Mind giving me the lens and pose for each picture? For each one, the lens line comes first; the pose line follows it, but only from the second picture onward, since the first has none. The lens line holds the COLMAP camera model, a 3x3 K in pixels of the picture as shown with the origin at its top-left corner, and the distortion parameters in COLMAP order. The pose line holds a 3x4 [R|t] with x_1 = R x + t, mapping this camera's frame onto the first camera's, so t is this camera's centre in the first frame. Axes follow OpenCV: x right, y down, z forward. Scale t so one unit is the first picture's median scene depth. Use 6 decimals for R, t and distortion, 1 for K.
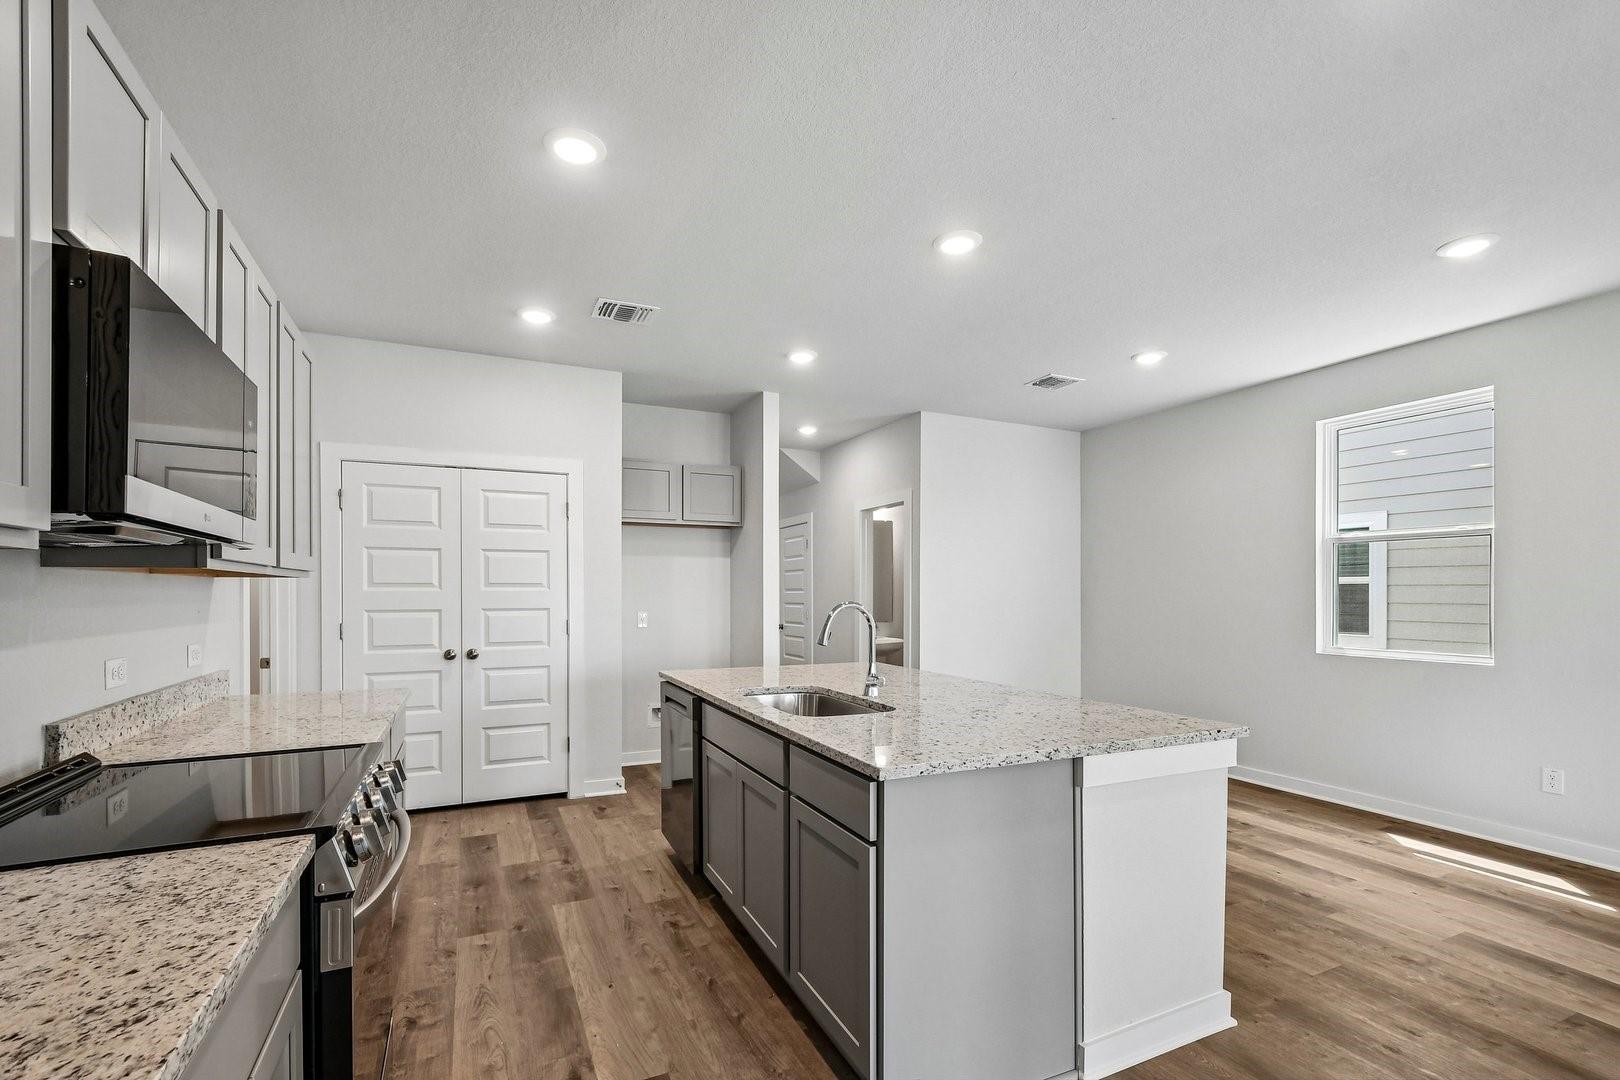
lens RADIAL K [[713.4, 0, 793.6], [0, 713.4, 593.9], [0, 0, 1]] dist [0.005522, -0.004259]
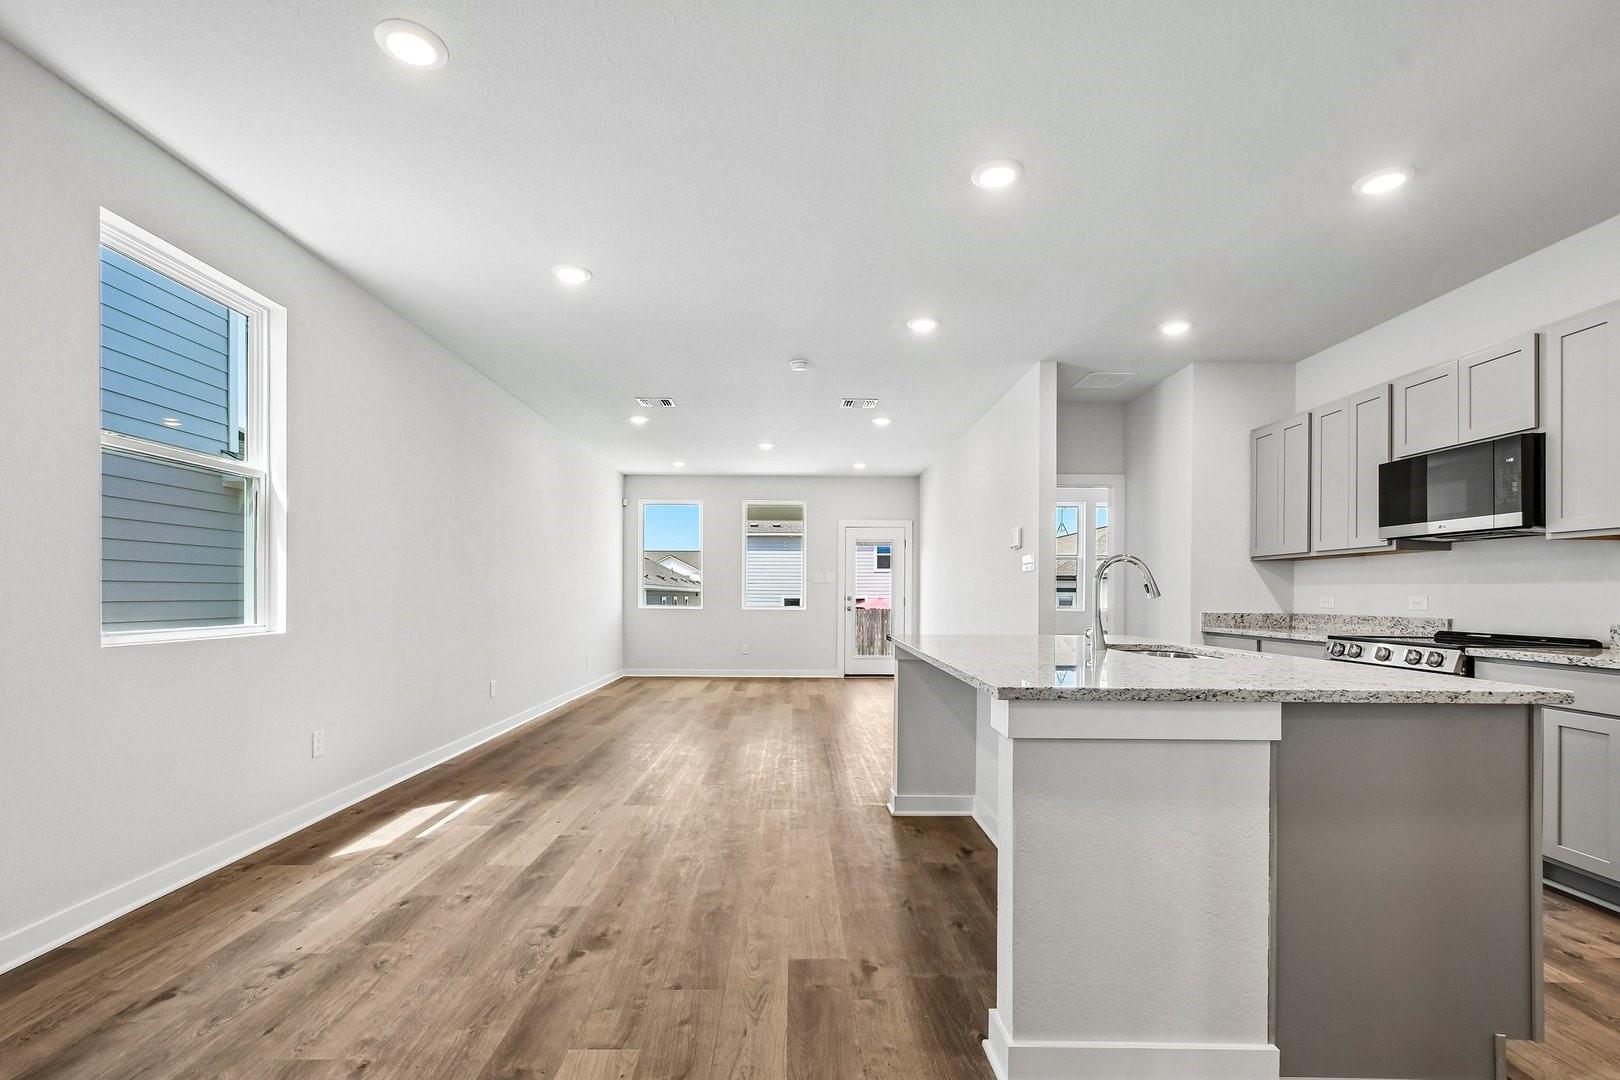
lens RADIAL K [[713.4, 0, 794.5], [0, 713.4, 595.6], [0, 0, 1]] dist [0.005522, -0.004259]
pose [[-0.910581, -0.005712, 0.413292, 0.060596], [-0.005075, 0.999984, 0.002638, 0.049286], [-0.413300, 0.000304, -0.910595, 1.535585]]
